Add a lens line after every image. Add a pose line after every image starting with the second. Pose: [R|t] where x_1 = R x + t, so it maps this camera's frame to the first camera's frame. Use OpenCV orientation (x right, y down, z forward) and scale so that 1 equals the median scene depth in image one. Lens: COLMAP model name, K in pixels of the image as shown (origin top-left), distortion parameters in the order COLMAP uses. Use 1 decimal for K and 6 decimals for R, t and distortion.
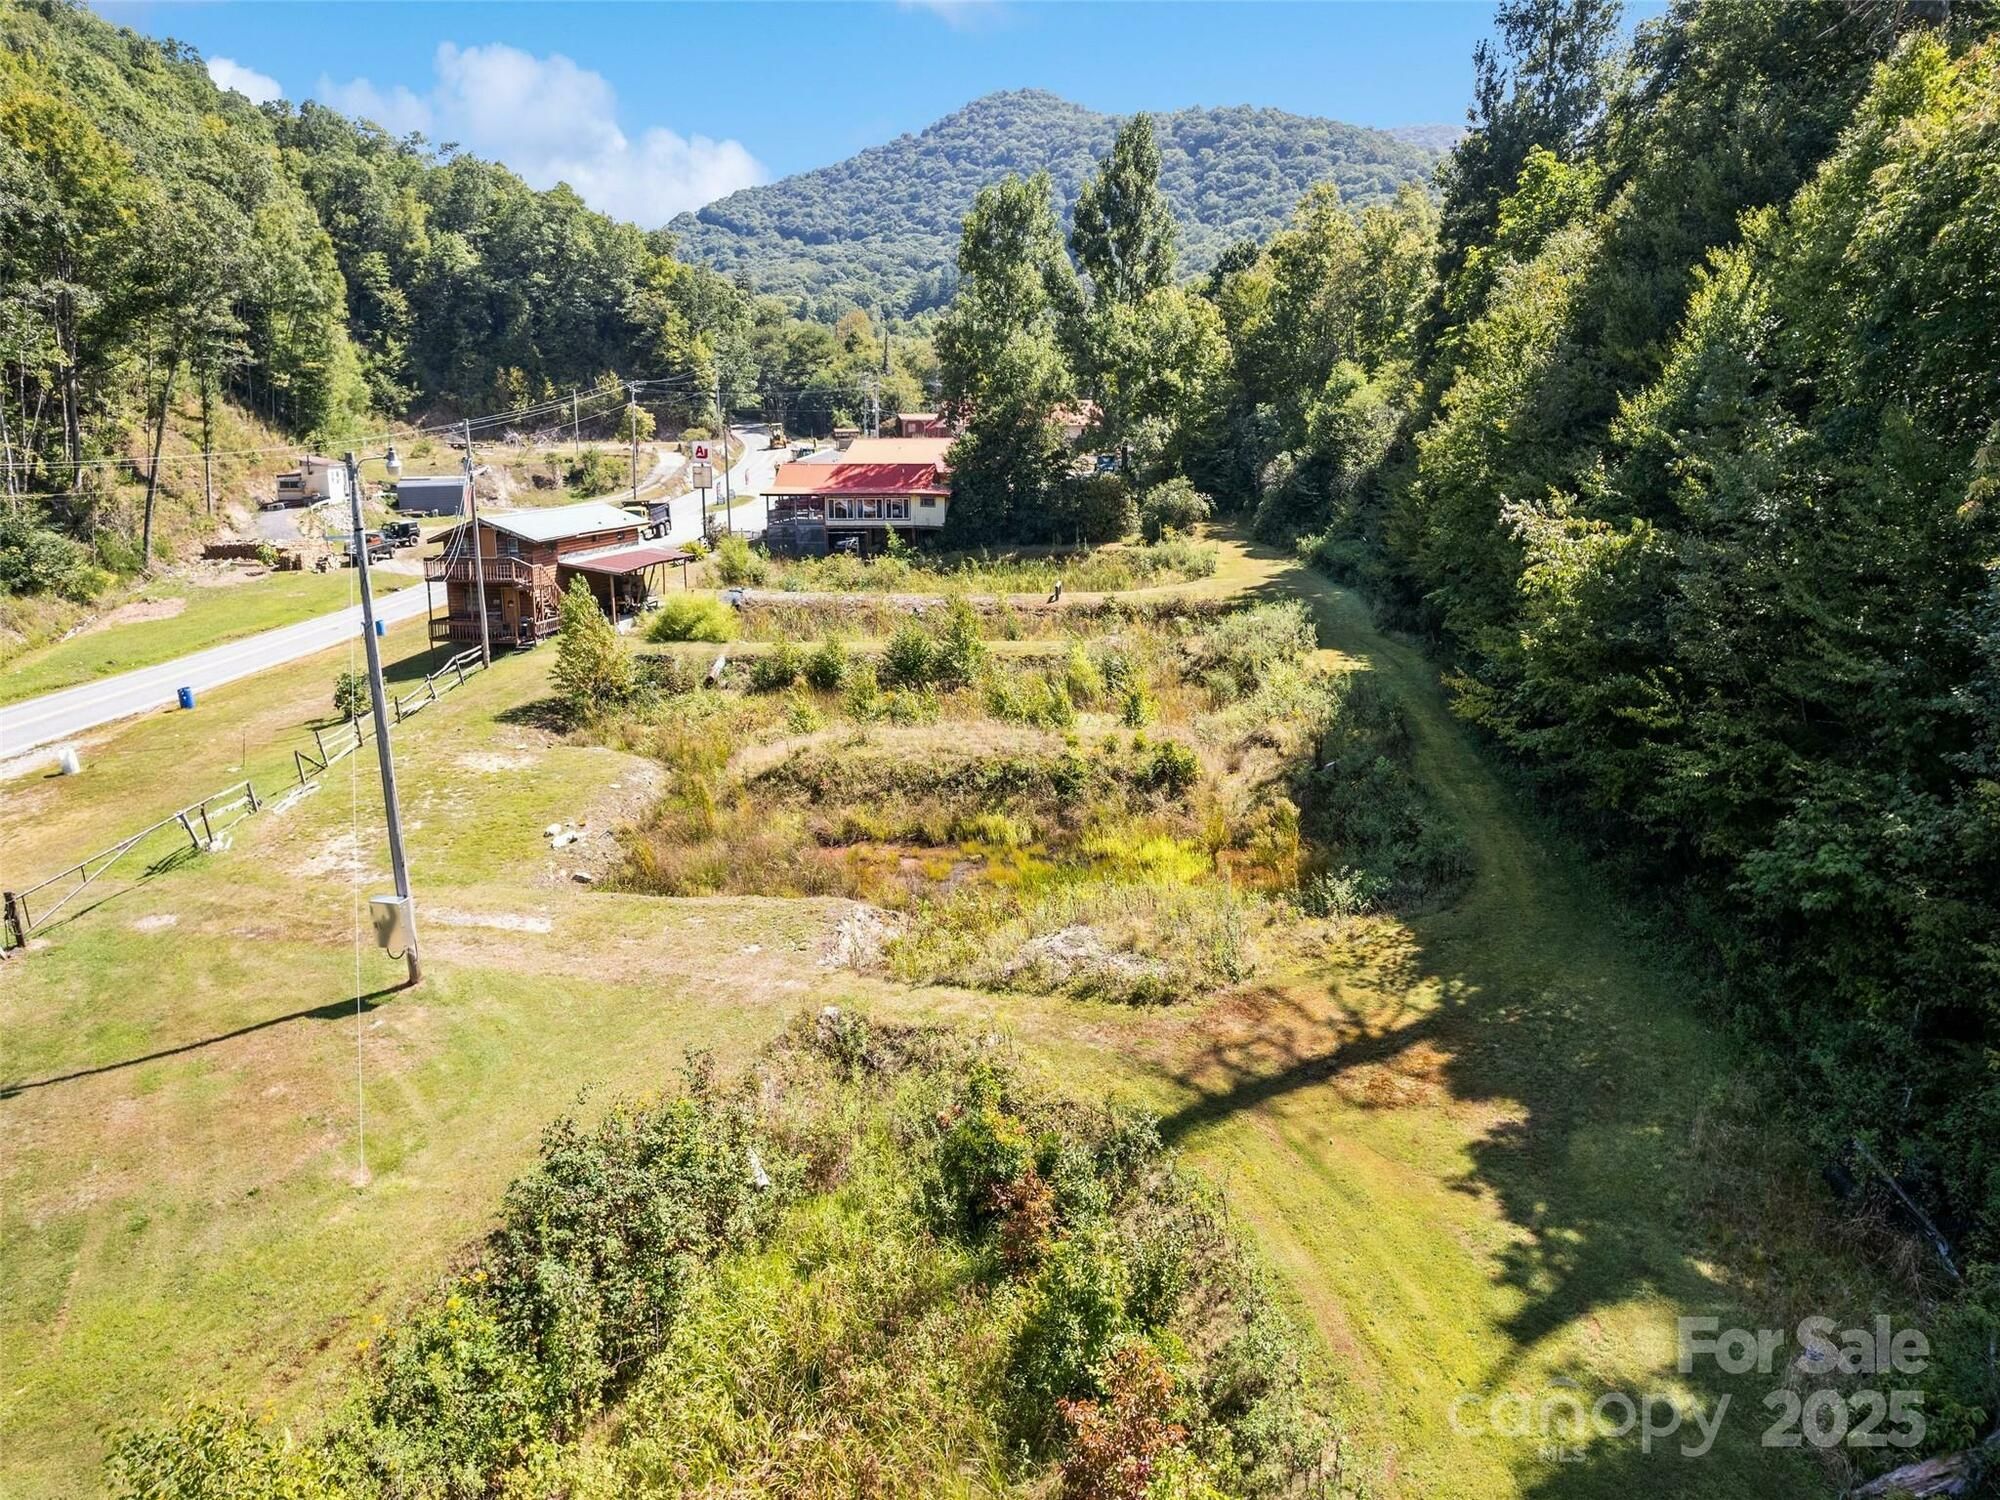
lens RADIAL K [[1457.1, 0, 1036.8], [0, 1457.1, 734.4], [0, 0, 1]] dist [-0.070017, 0.061688]
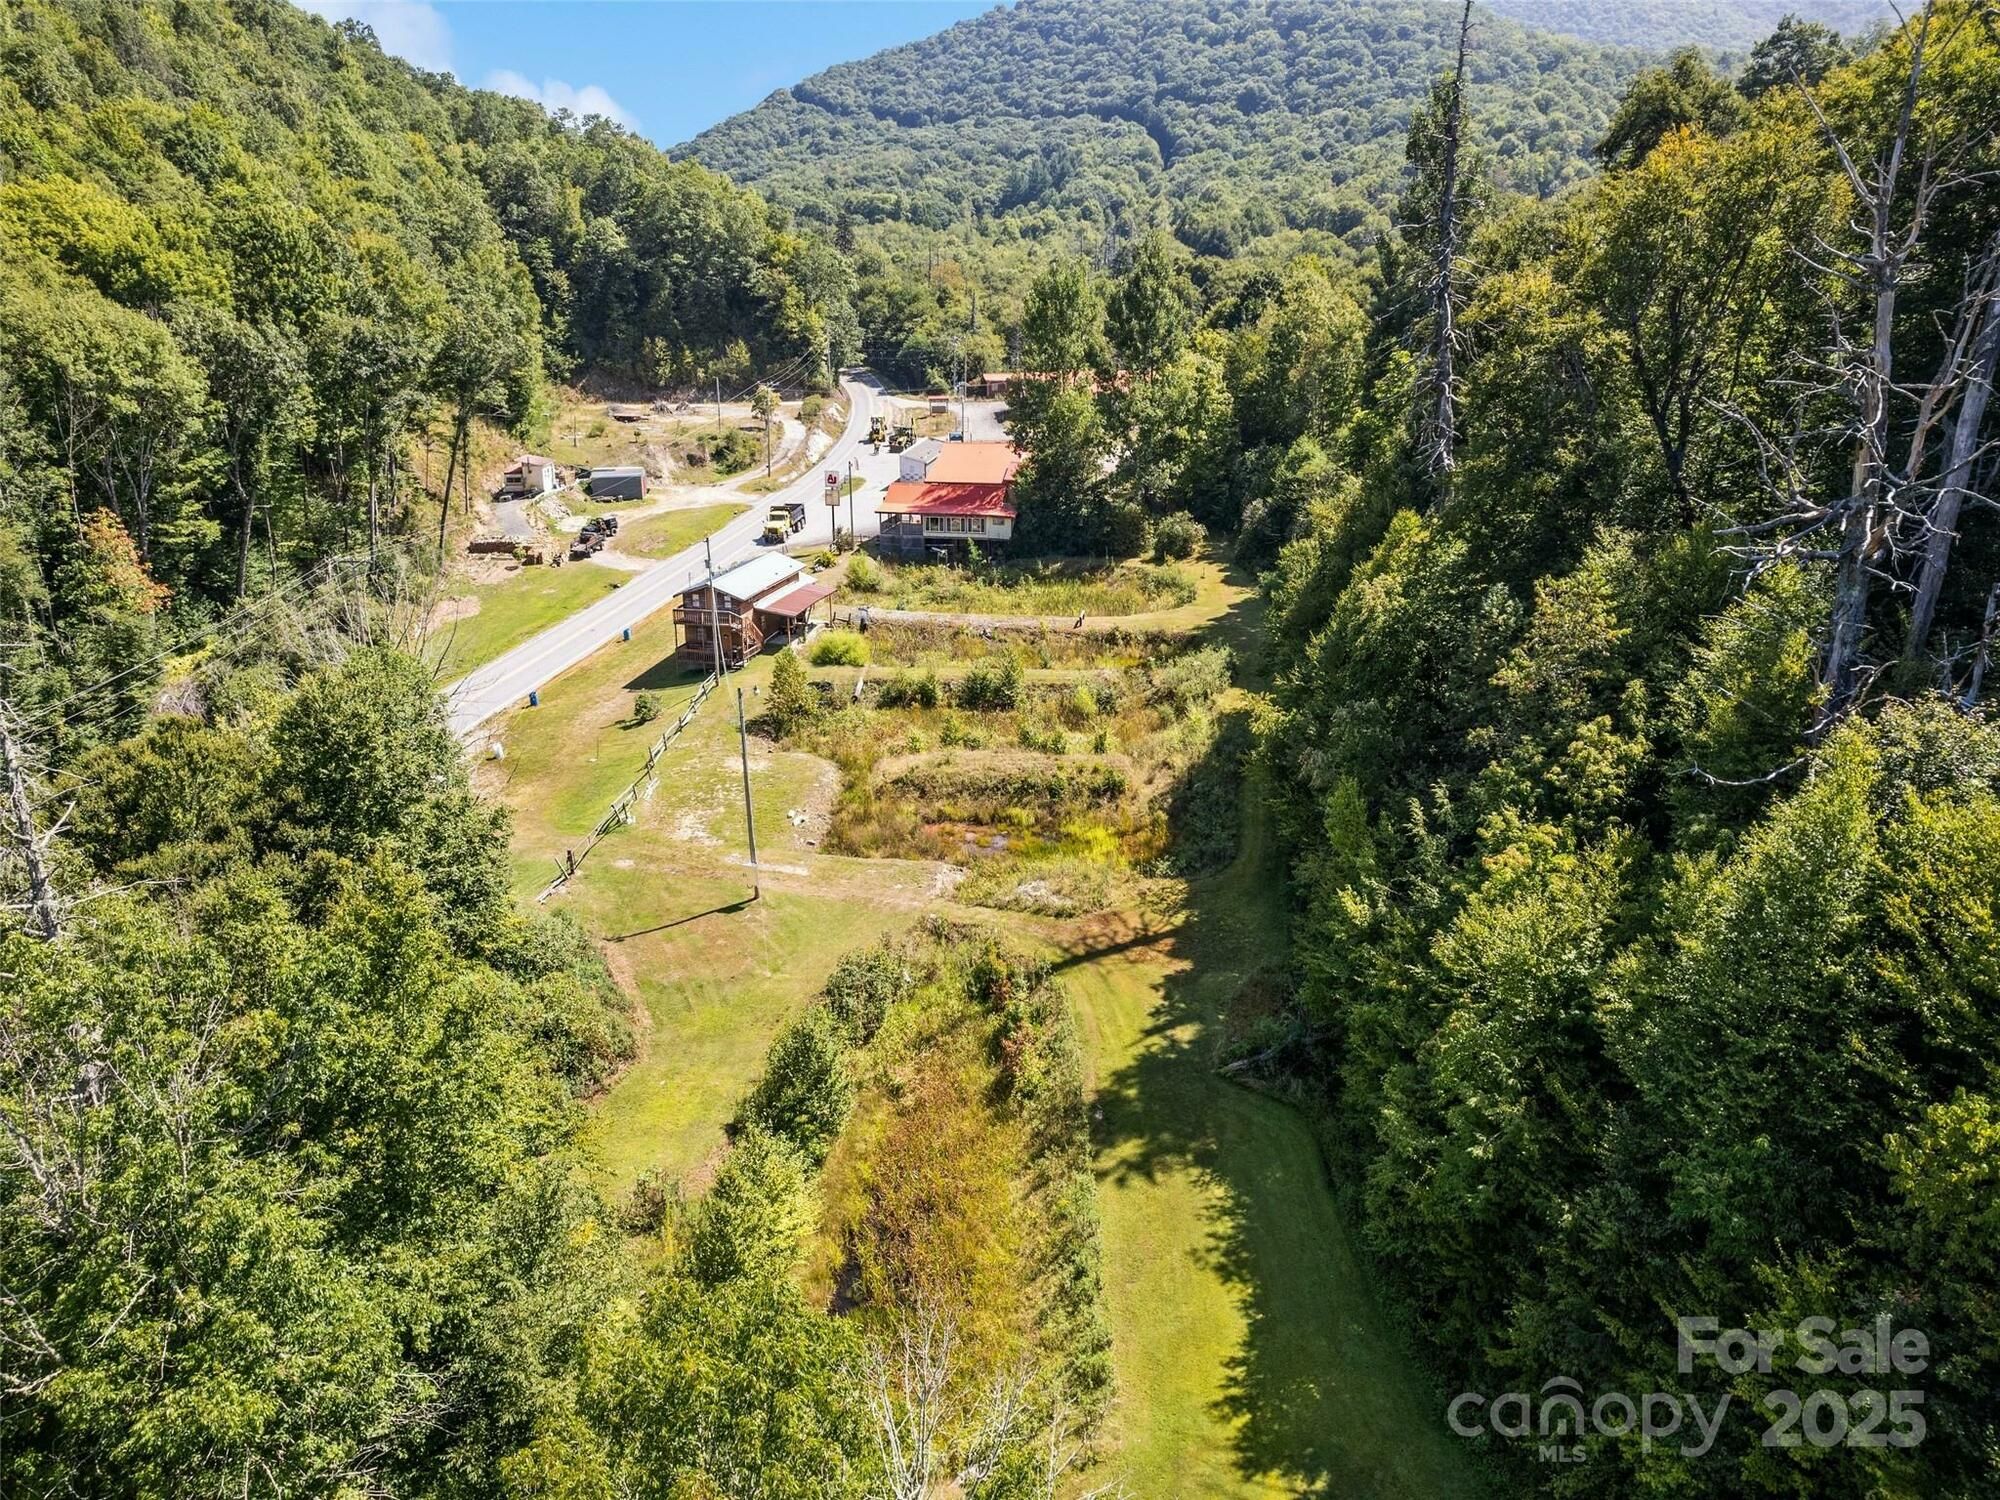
lens RADIAL K [[1457.1, 0, 1008.7], [0, 1457.1, 754.3], [0, 0, 1]] dist [-0.070017, 0.061688]
pose [[0.996730, 0.023618, -0.077272, 0.046324], [-0.015328, 0.994230, 0.106171, -0.094305], [0.079334, -0.104640, 0.991341, -0.383110]]
